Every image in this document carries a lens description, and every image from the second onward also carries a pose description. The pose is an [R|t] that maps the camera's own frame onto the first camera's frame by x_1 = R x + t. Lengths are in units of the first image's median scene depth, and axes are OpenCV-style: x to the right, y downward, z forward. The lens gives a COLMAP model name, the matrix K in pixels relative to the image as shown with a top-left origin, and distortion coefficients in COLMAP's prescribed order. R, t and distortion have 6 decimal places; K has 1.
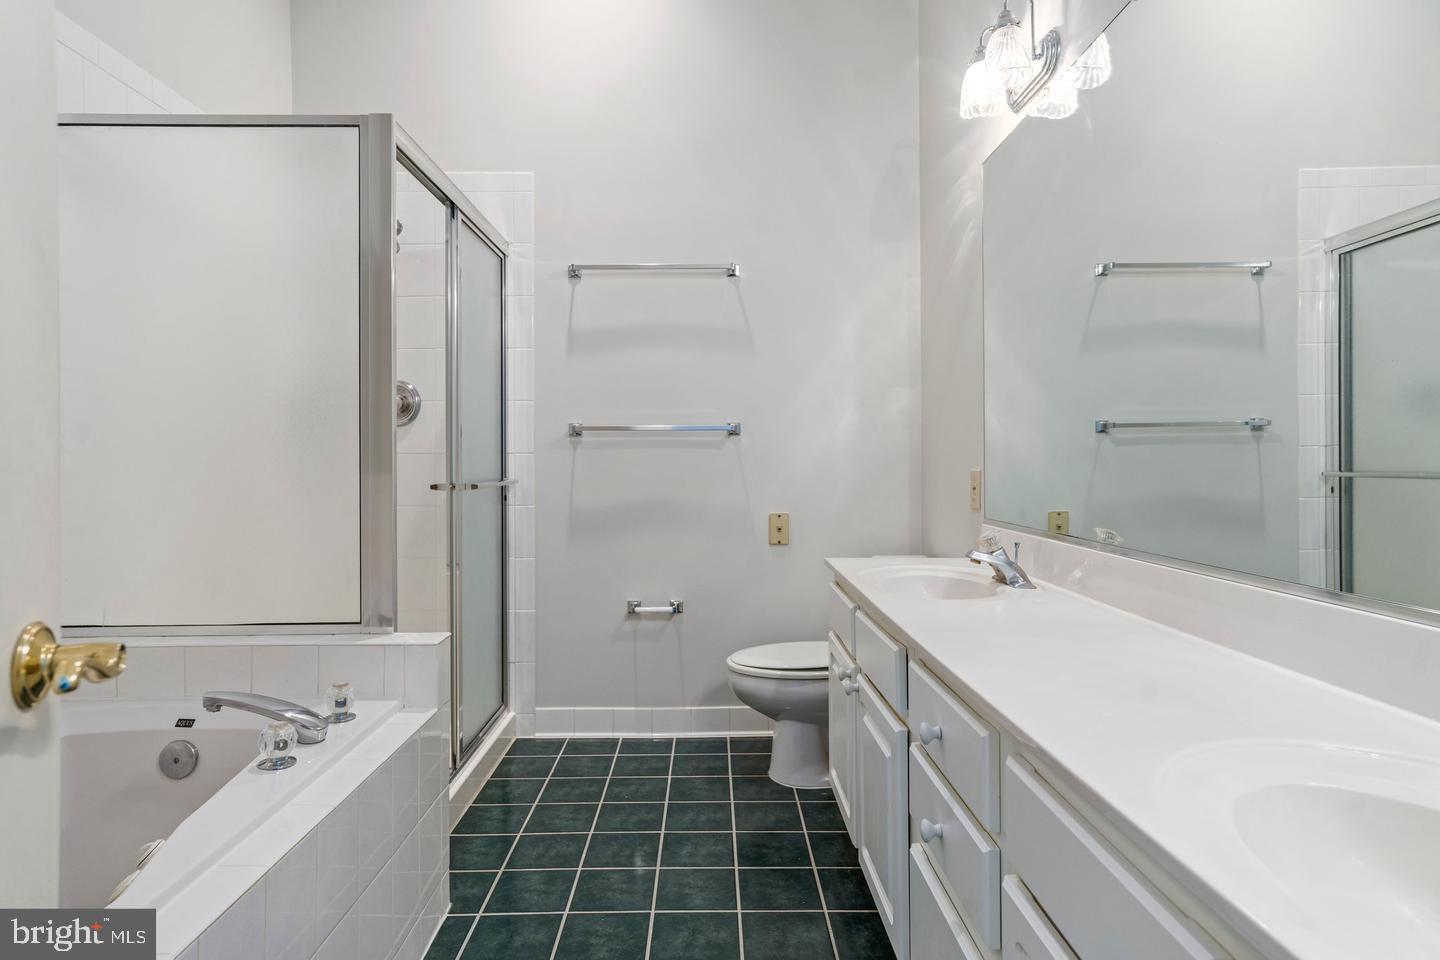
lens RADIAL K [[833.0, 0, 720.0], [0, 833.0, 480.0], [0, 0, 1]] dist [0.002405, 0.000205]
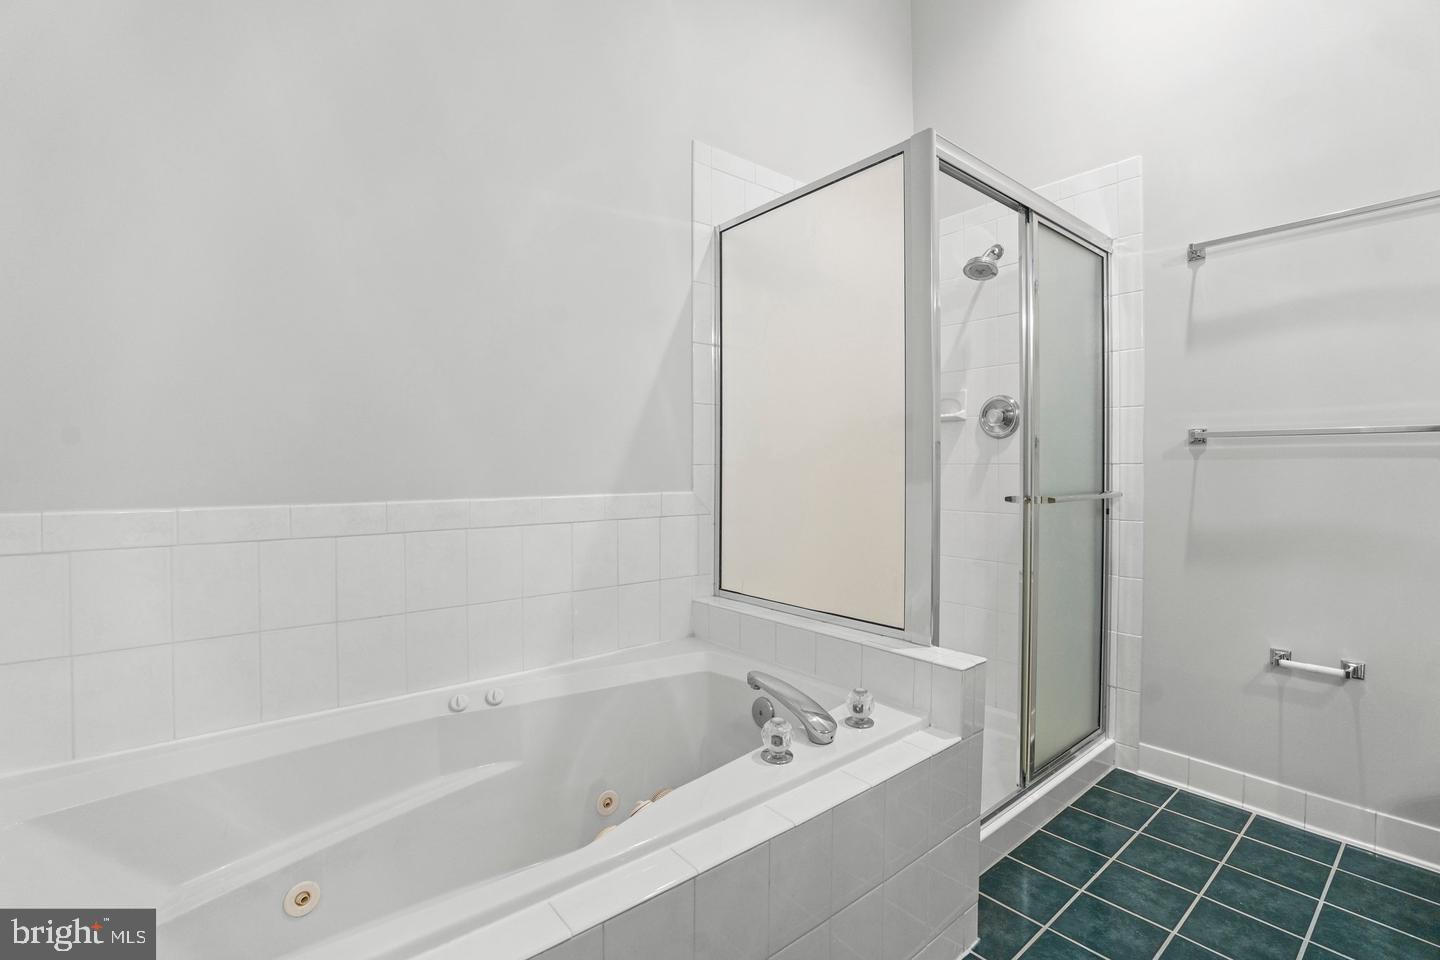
lens RADIAL K [[640.0, 0, 720.2], [0, 640.0, 473.9], [0, 0, 1]] dist [-0.045657, 0.012267]
pose [[0.614934, 0.014555, -0.788444, 0.033813], [-0.021617, 0.999765, 0.001596, -0.012826], [0.788282, 0.016062, 0.615104, 0.223257]]
